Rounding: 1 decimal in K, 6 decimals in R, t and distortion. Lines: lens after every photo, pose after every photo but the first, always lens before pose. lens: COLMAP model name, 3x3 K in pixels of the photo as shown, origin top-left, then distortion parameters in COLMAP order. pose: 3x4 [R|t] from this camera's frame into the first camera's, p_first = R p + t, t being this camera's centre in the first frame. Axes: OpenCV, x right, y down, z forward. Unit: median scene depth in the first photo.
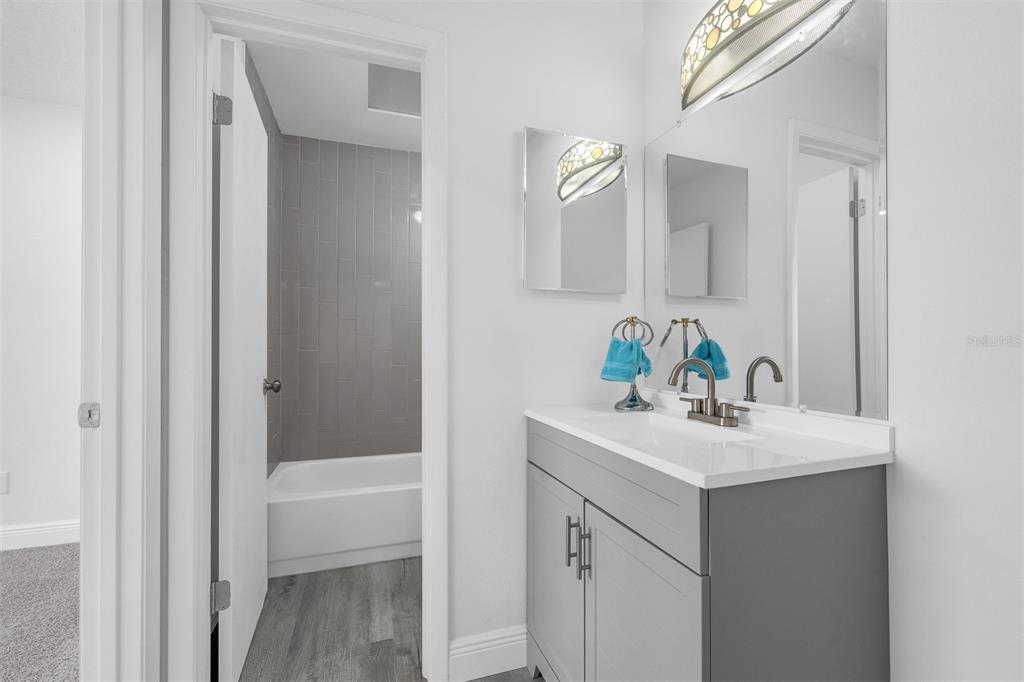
lens RADIAL K [[414.8, 0, 510.9], [0, 414.8, 344.4], [0, 0, 1]] dist [0.000523, 0.000056]
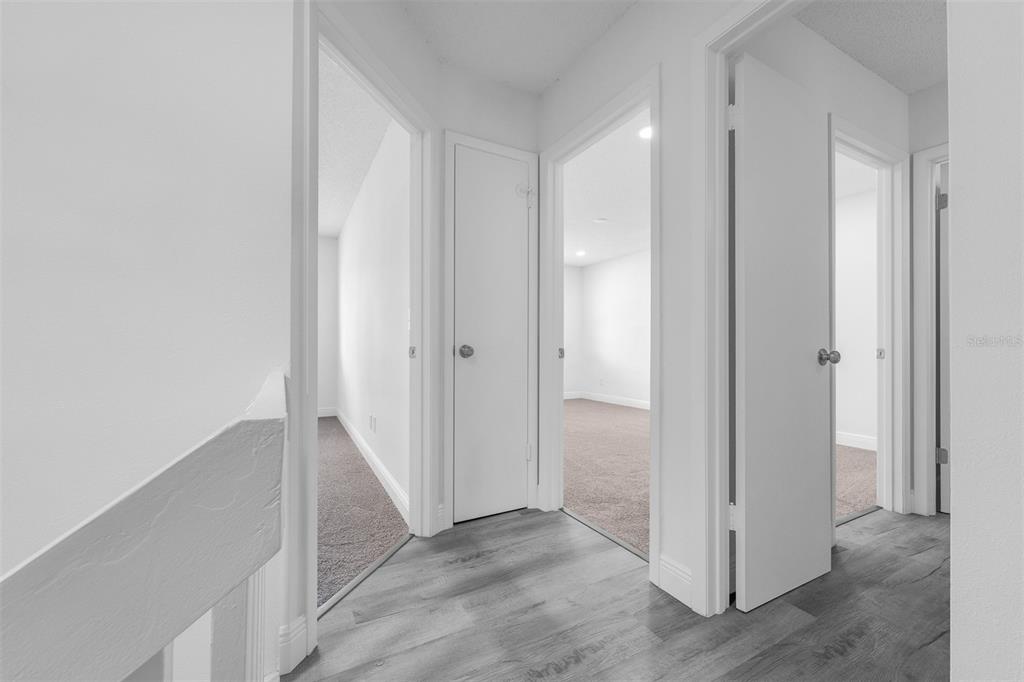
lens RADIAL K [[414.8, 0, 514.4], [0, 414.8, 343.1], [0, 0, 1]] dist [0.000523, 0.000056]
pose [[0.159759, -0.002461, -0.987153, 0.893470], [0.003510, 0.999992, -0.001925, 0.081203], [0.987150, -0.003158, 0.159766, -1.274803]]
